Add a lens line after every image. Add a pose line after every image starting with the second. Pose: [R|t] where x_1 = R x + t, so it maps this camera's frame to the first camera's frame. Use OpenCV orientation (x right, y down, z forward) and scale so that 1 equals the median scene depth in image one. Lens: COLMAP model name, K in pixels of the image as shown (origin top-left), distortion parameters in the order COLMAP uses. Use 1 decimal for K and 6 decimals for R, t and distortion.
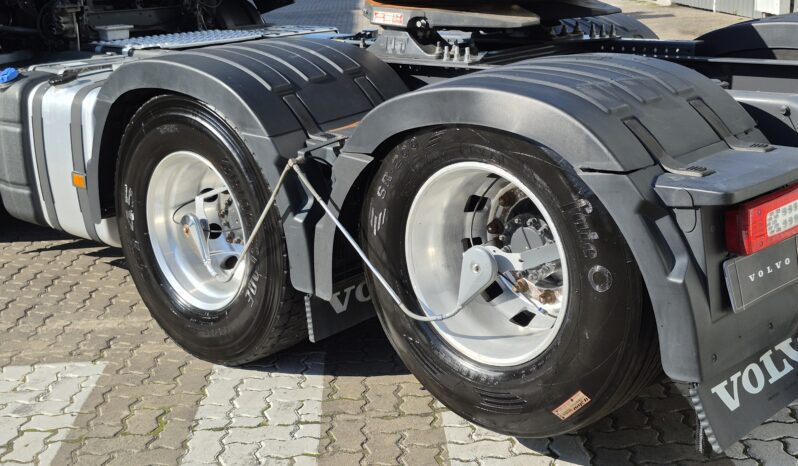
lens RADIAL K [[1098.3, 0, 416.2], [0, 1098.3, 209.0], [0, 0, 1]] dist [0.118112, -0.056806]
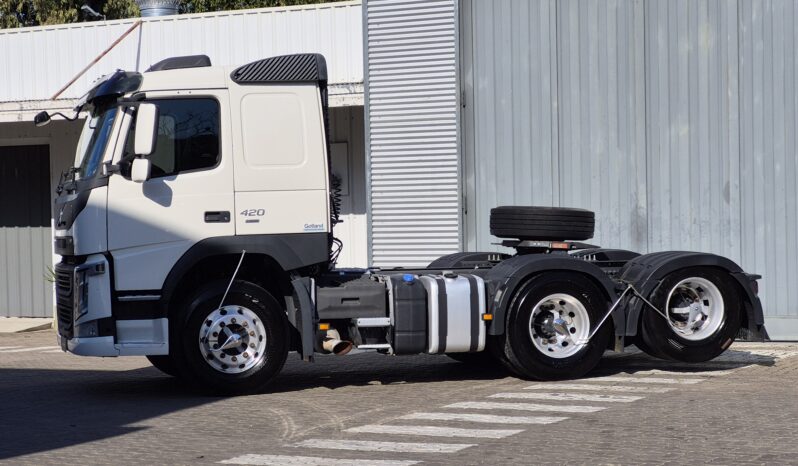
lens RADIAL K [[1694.4, 0, 399.0], [0, 1694.4, 233.0], [0, 0, 1]] dist [-0.068570, 0.273800]
pose [[0.506919, 0.025541, 0.861615, -3.713137], [0.206734, 0.966786, -0.150287, 0.319858], [-0.836836, 0.254308, 0.484802, -0.612399]]
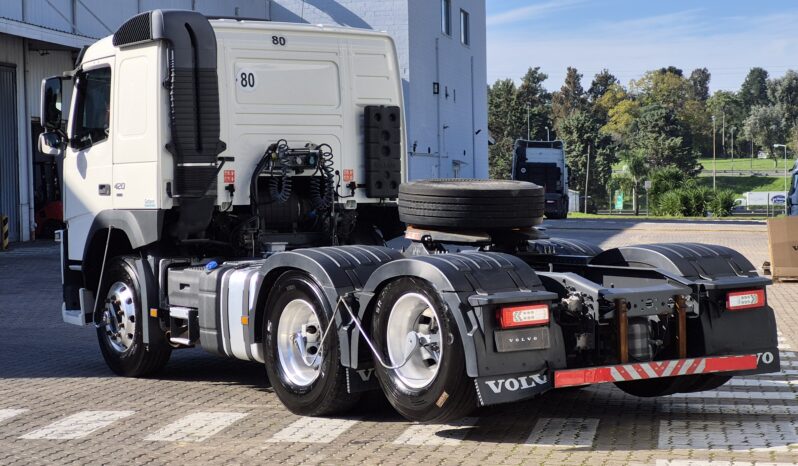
lens RADIAL K [[1694.4, 0, 399.0], [0, 1694.4, 233.0], [0, 0, 1]] dist [-0.068570, 0.273800]
pose [[0.976259, 0.034020, -0.213919, 0.575475], [-0.076525, 0.978074, -0.193690, 0.384103], [0.202639, 0.205461, 0.957457, -1.768223]]
